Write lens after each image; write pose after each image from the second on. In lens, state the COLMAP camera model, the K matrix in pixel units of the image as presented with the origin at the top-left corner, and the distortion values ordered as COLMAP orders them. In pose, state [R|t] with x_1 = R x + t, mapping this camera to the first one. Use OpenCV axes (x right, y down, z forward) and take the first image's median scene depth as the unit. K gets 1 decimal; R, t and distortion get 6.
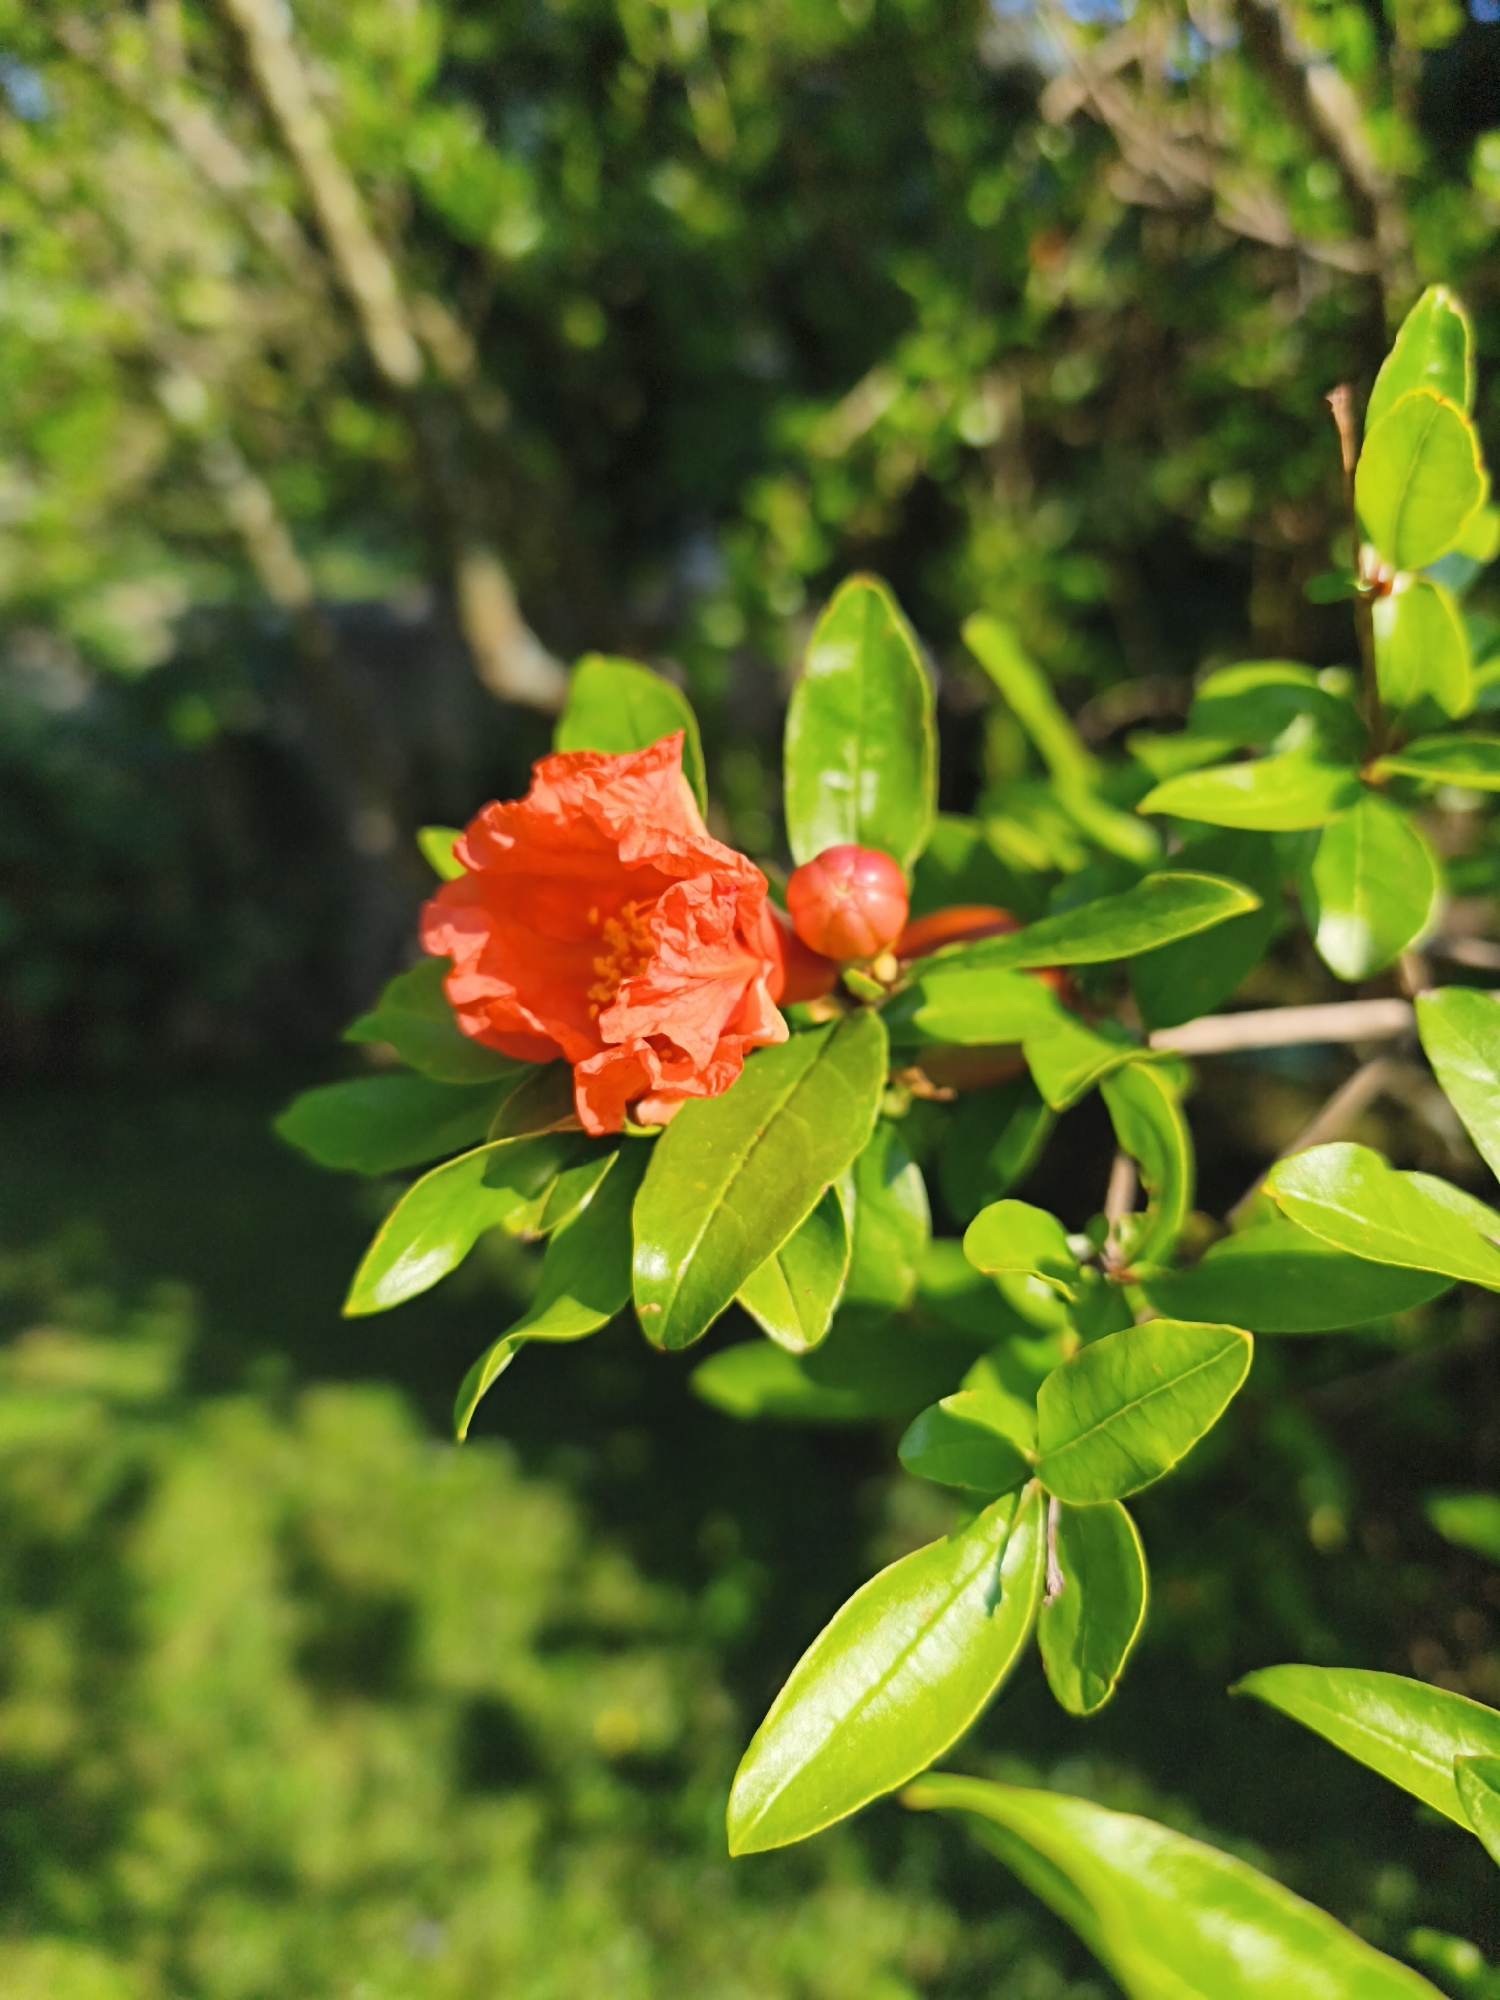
lens RADIAL K [[1372.1, 0, 750.0], [0, 1372.1, 1000.0], [0, 0, 1]] dist [-0.023990, 0.002297]
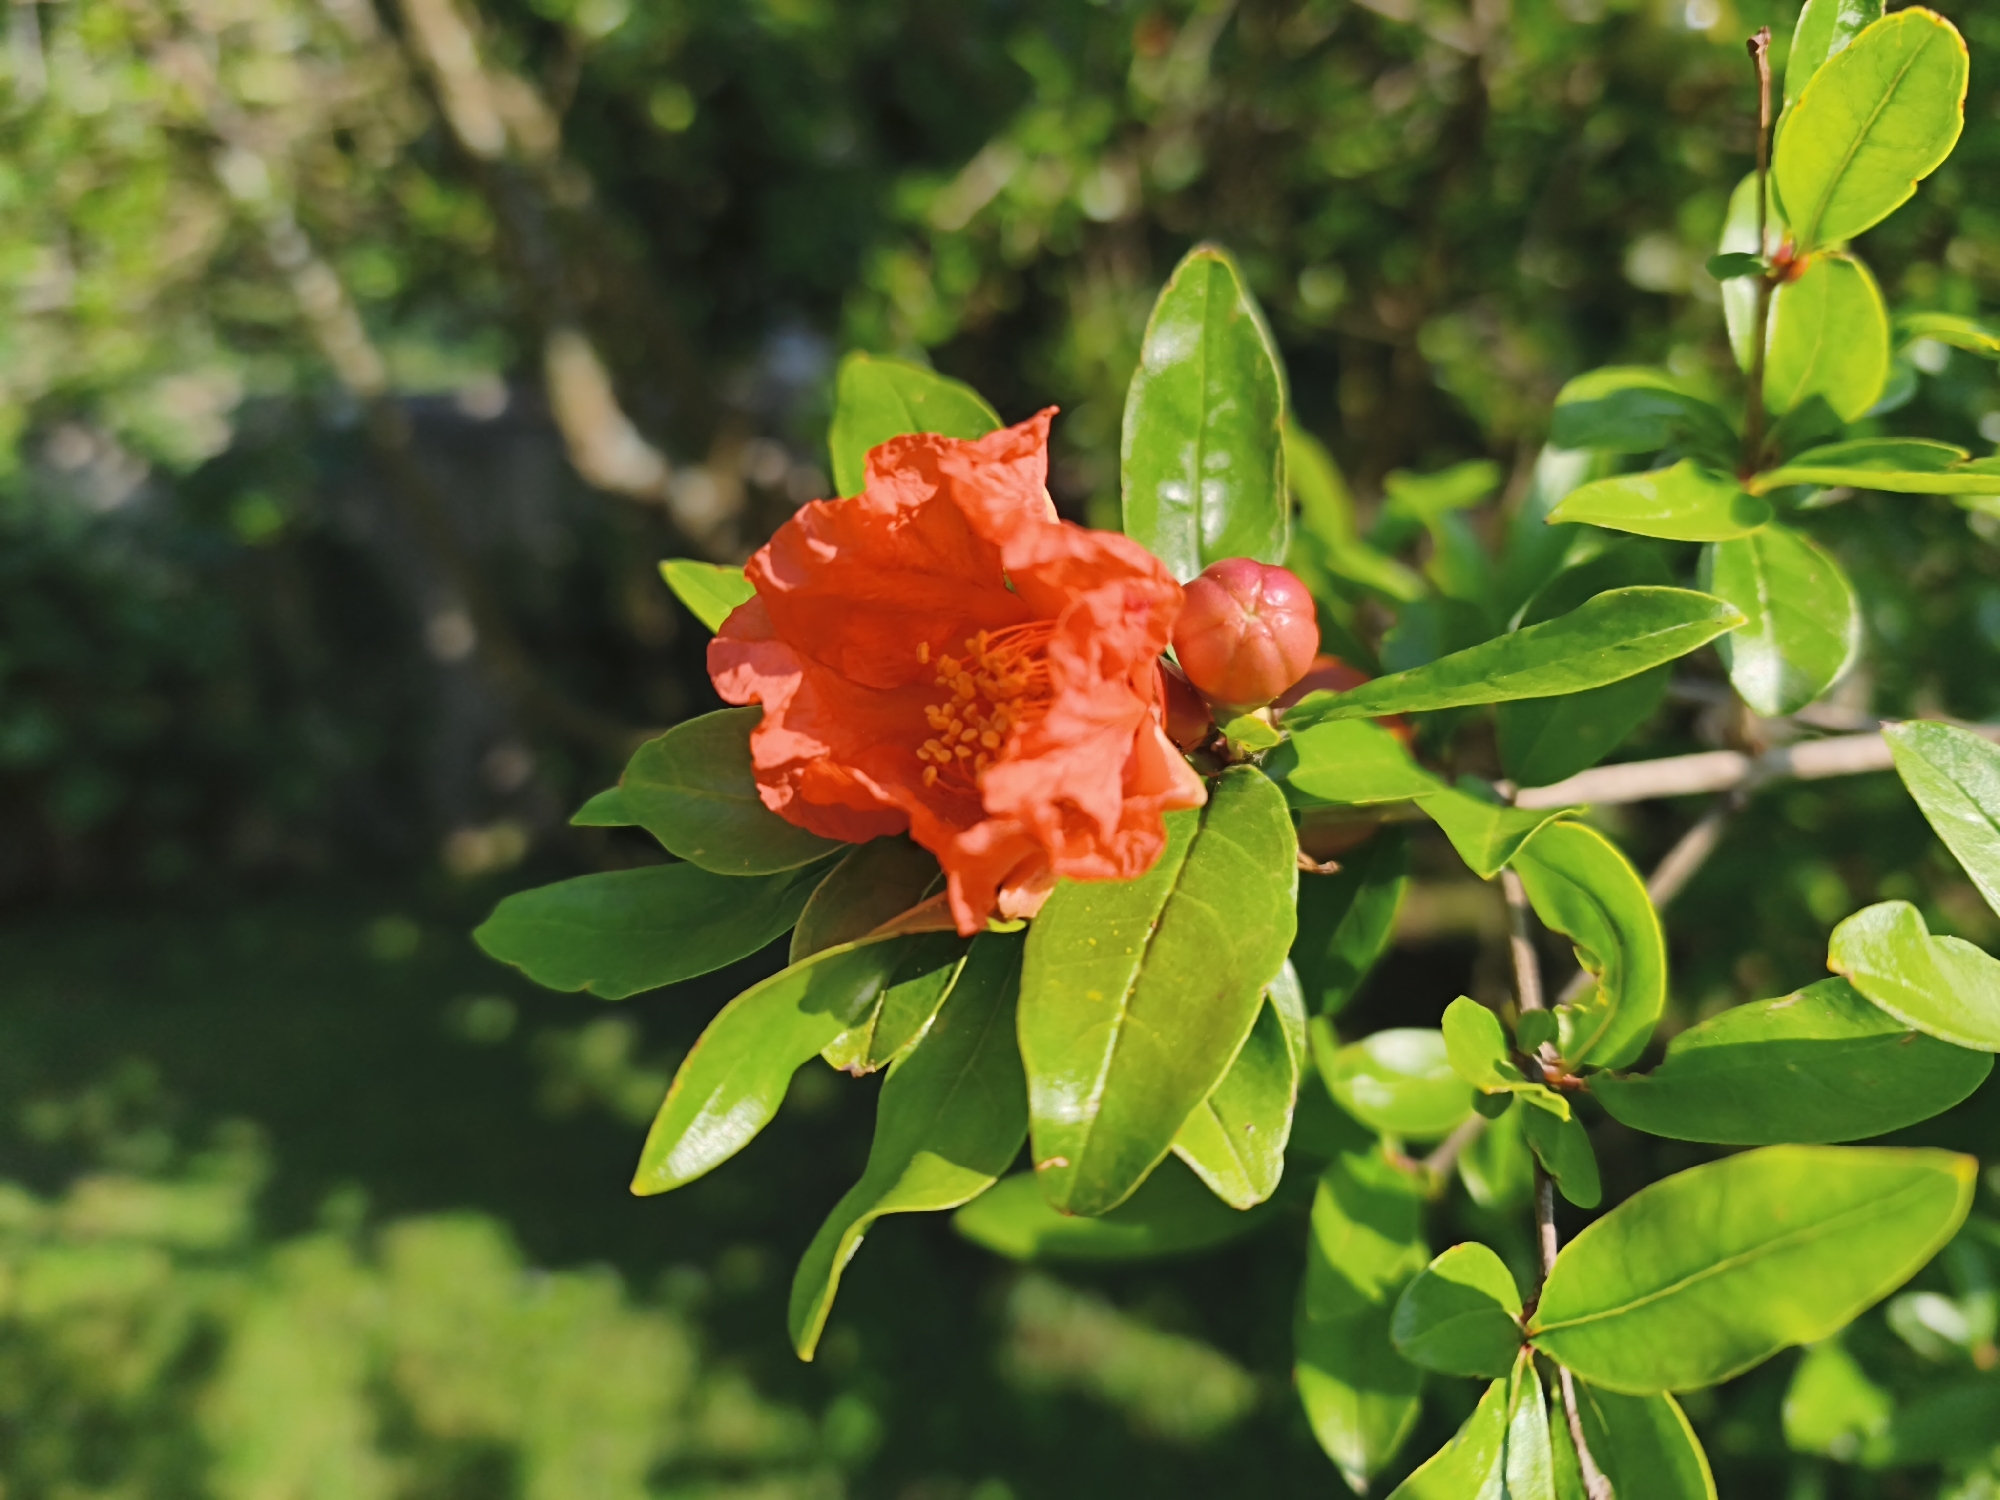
lens RADIAL K [[1372.1, 0, 992.4], [0, 1372.1, 745.8], [0, 0, 1]] dist [-0.023990, 0.002297]
pose [[0.993546, -0.025123, 0.110608, -0.161666], [0.028971, 0.999025, -0.033327, 0.018384], [-0.109663, 0.036316, 0.993305, 0.222256]]
